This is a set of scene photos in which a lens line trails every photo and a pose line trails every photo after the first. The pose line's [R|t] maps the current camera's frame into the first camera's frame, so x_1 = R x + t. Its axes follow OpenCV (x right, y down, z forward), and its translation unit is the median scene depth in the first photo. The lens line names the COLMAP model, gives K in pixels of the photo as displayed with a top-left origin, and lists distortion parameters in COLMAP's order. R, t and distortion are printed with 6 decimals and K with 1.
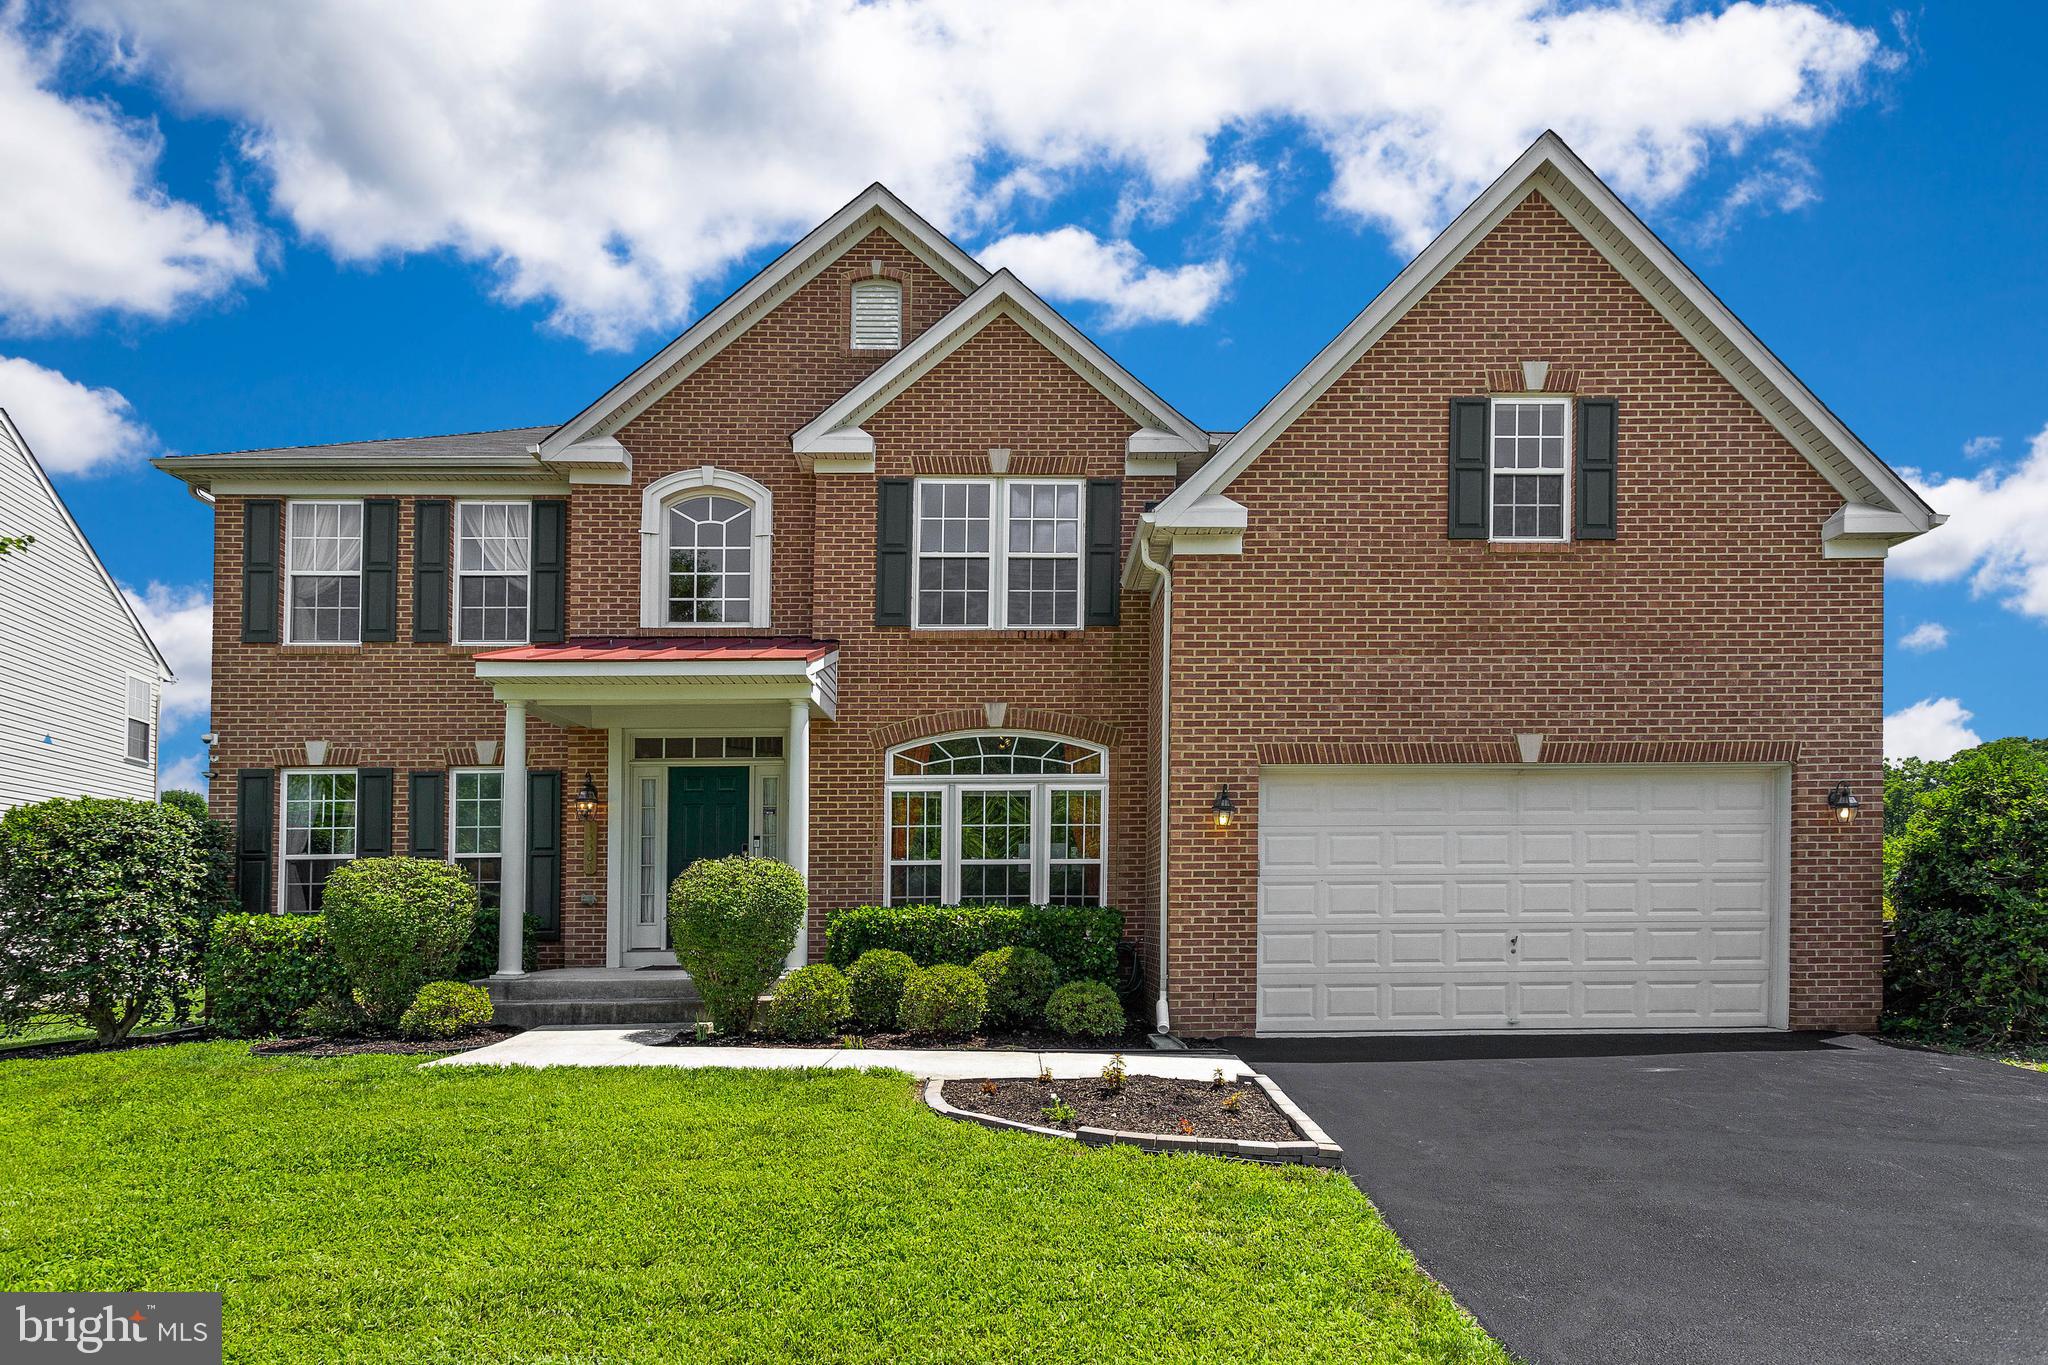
lens RADIAL K [[1029.6, 0, 1020.2], [0, 1029.6, 743.7], [0, 0, 1]] dist [0.006507, 0.000900]
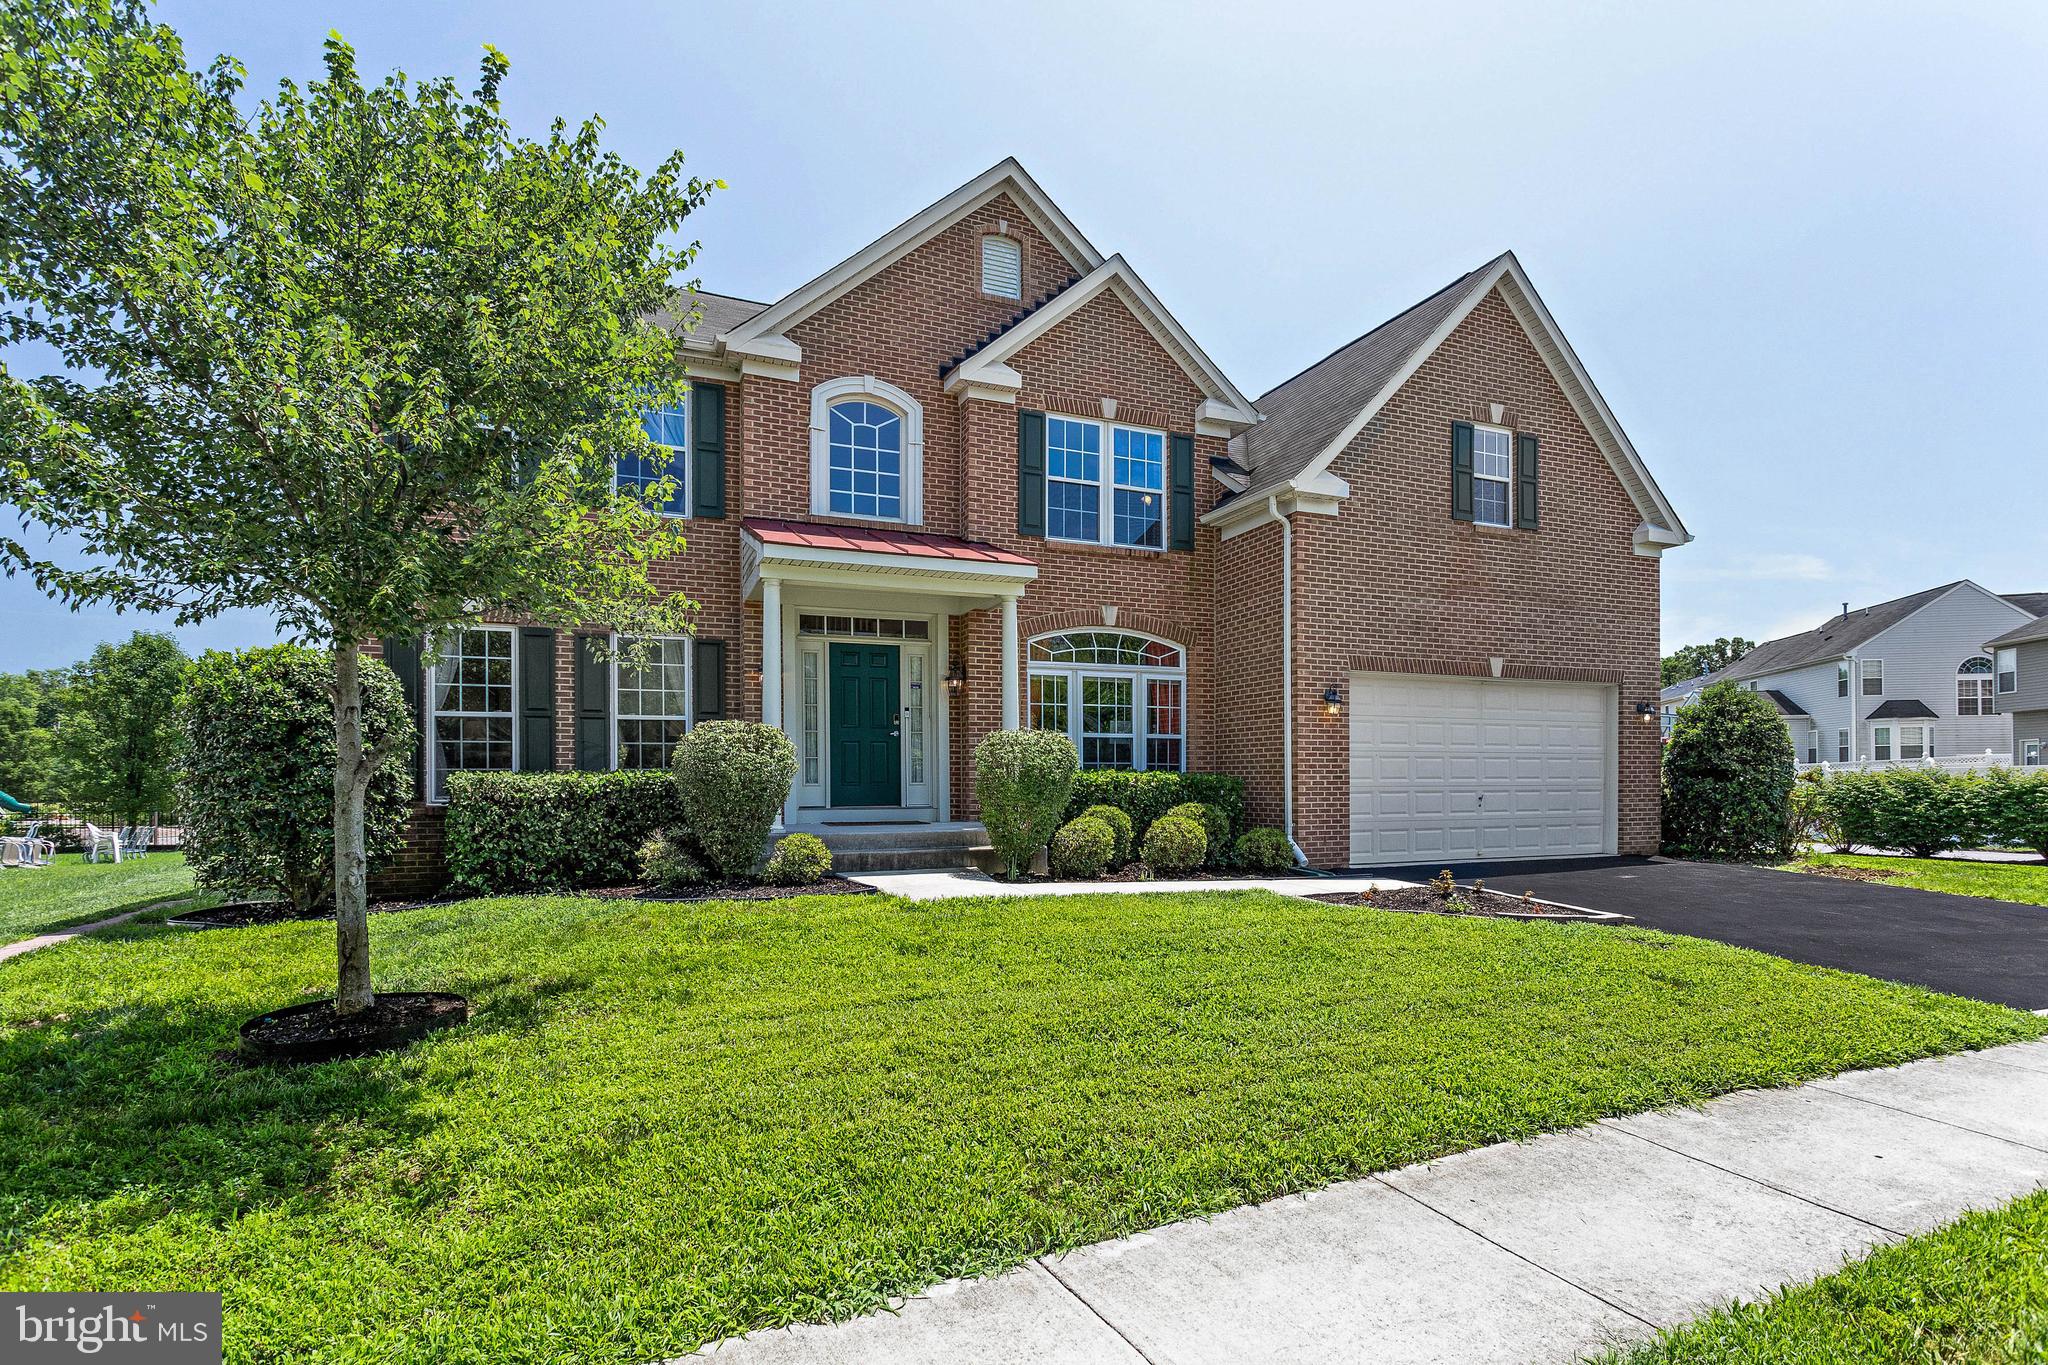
lens RADIAL K [[994.4, 0, 1021.1], [0, 994.4, 598.5], [0, 0, 1]] dist [0.000291, 0.000060]
pose [[0.932112, 0.071381, 0.355065, -0.643561], [-0.064381, 0.997428, -0.031507, -0.004950], [-0.356401, 0.006509, 0.934310, -0.086262]]
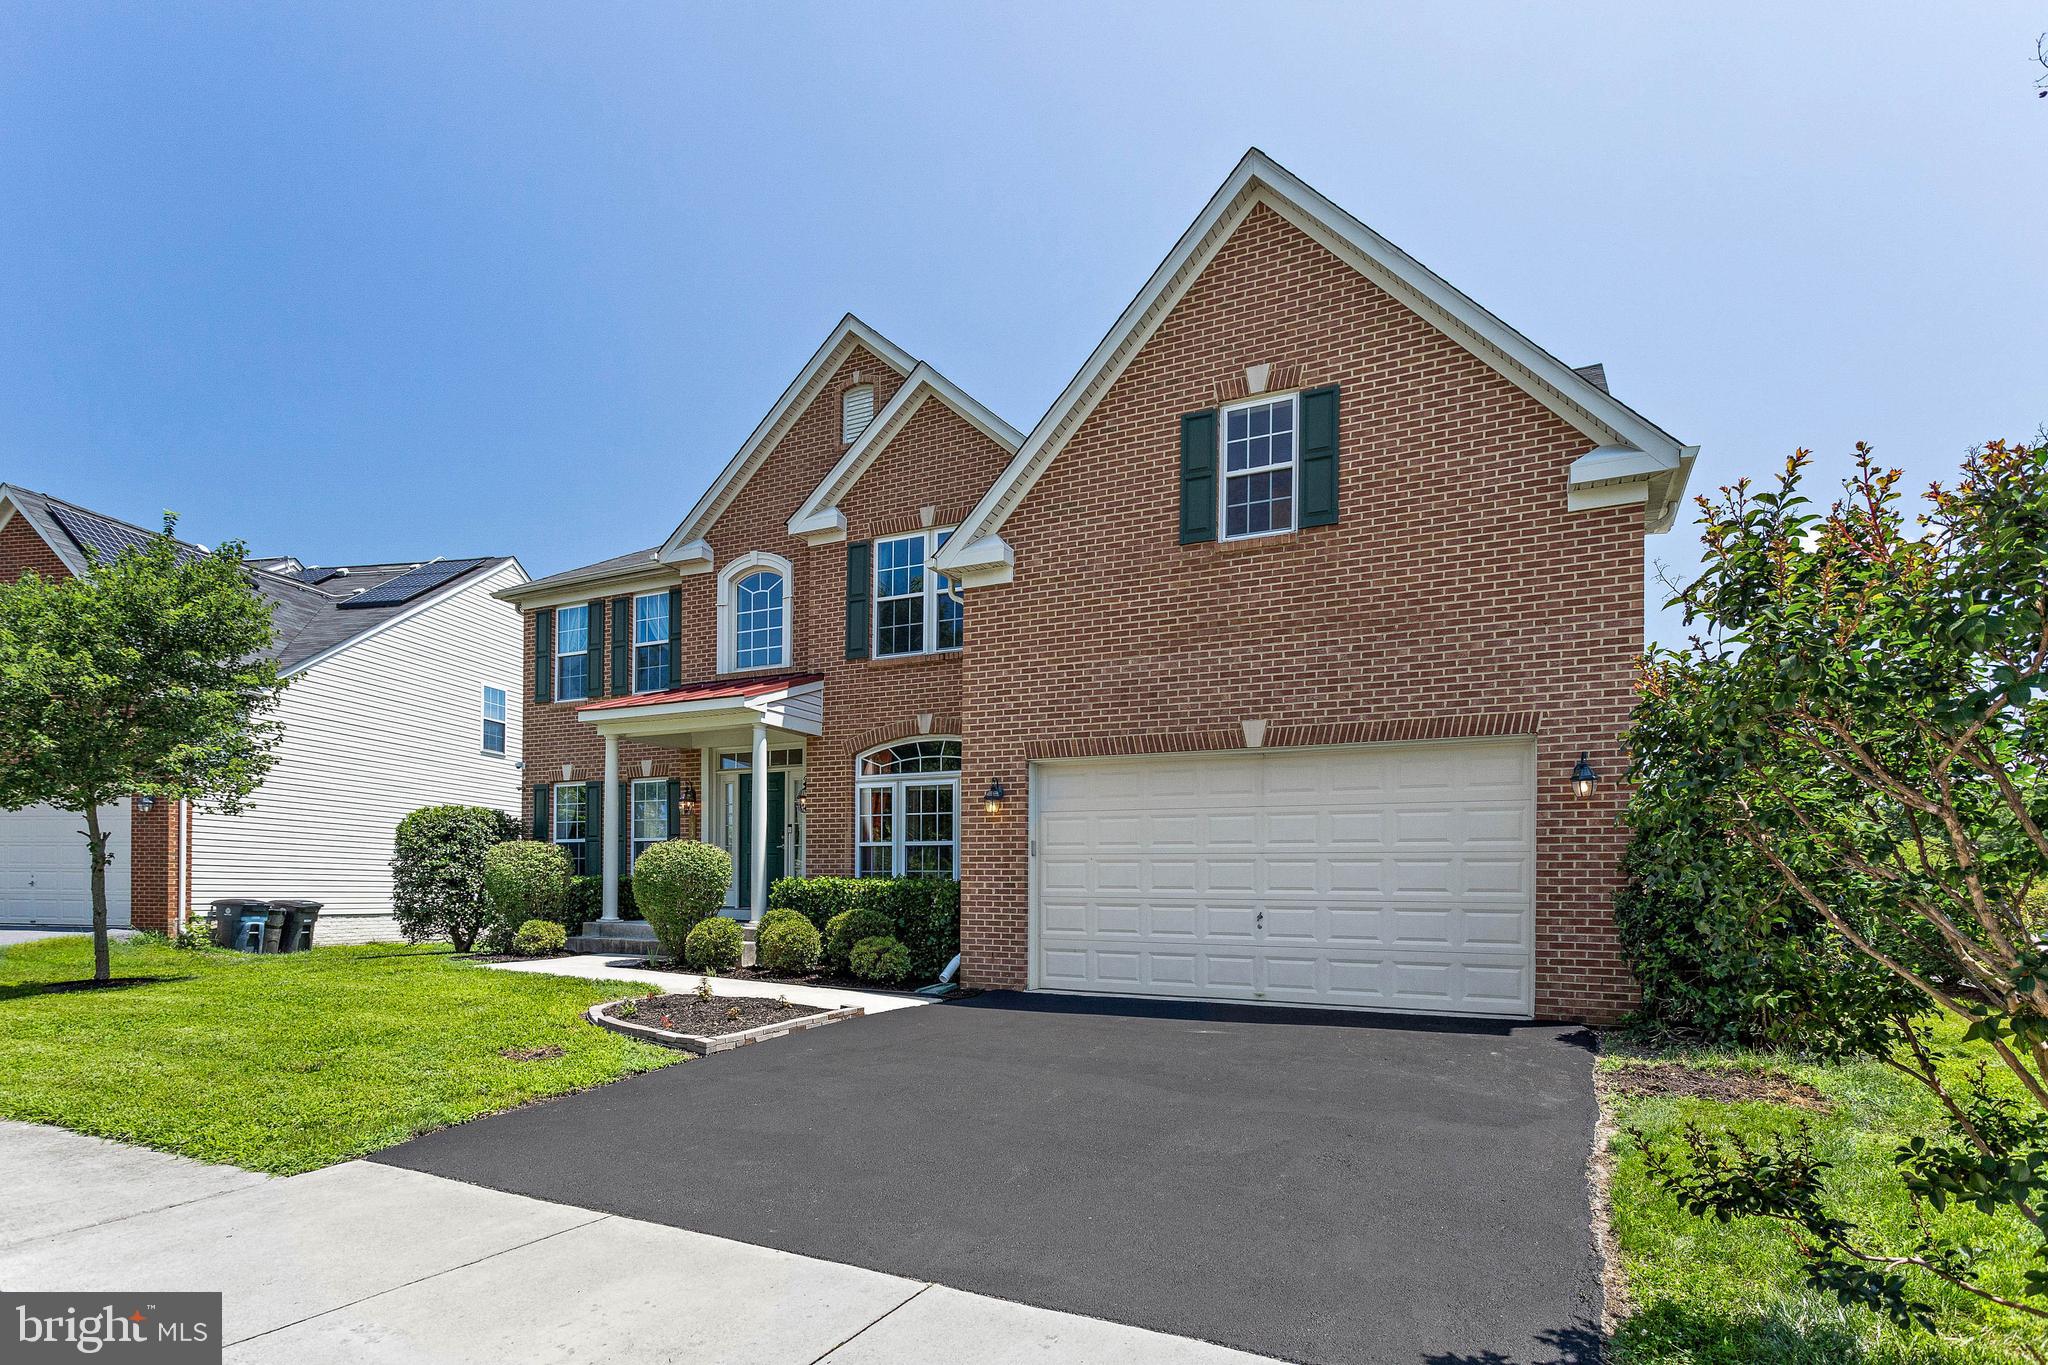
lens RADIAL K [[1007.6, 0, 1017.5], [0, 1007.6, 717.2], [0, 0, 1]] dist [-0.002111, 0.000000]
pose [[0.889252, -0.059420, -0.453541, 0.738460], [0.054223, 0.998229, -0.024467, -0.000216], [0.454192, -0.002835, 0.890899, -0.027842]]
